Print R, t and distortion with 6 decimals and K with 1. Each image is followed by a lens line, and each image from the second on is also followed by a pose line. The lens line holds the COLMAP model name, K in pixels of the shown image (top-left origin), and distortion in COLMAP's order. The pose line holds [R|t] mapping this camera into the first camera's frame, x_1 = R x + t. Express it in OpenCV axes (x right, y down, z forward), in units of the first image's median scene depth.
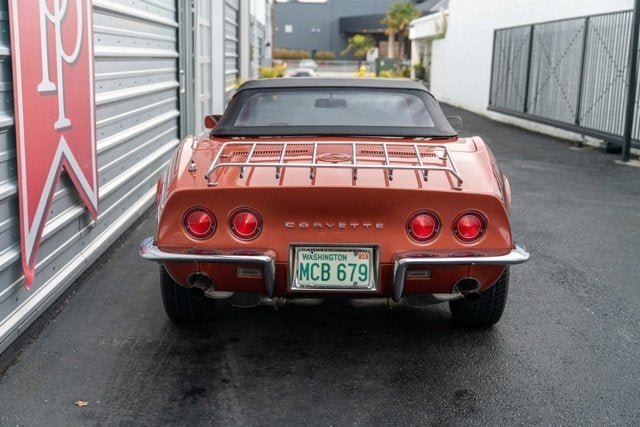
lens RADIAL K [[853.3, 0, 323.0], [0, 853.3, 217.9], [0, 0, 1]] dist [-0.000344, 0.000000]
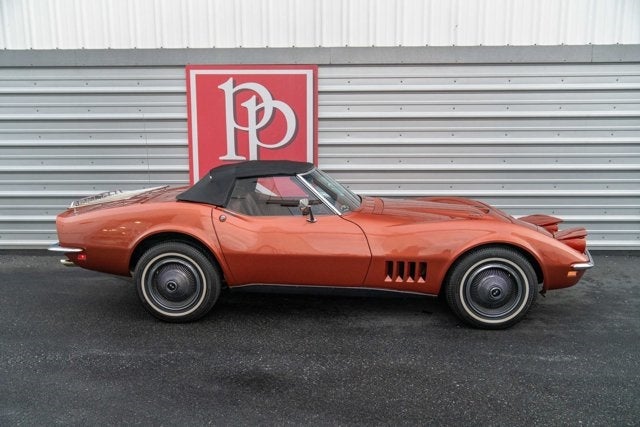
lens RADIAL K [[541.2, 0, 322.4], [0, 541.2, 214.5], [0, 0, 1]] dist [-0.014527, 0.014815]
pose [[-0.049742, 0.148293, -0.987692, 0.572612], [-0.179296, 0.971525, 0.154895, -0.136877], [0.982537, 0.184794, -0.021737, 0.643137]]
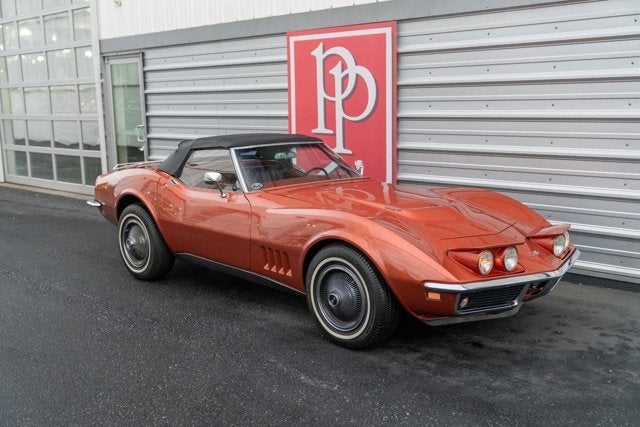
lens RADIAL K [[721.9, 0, 323.8], [0, 721.9, 213.3], [0, 0, 1]] dist [0.017134, 0.000000]
pose [[-0.711475, 0.112143, -0.693705, 0.466822], [-0.118997, 0.953700, 0.276218, -0.225198], [0.692562, 0.279071, -0.665189, 1.113290]]
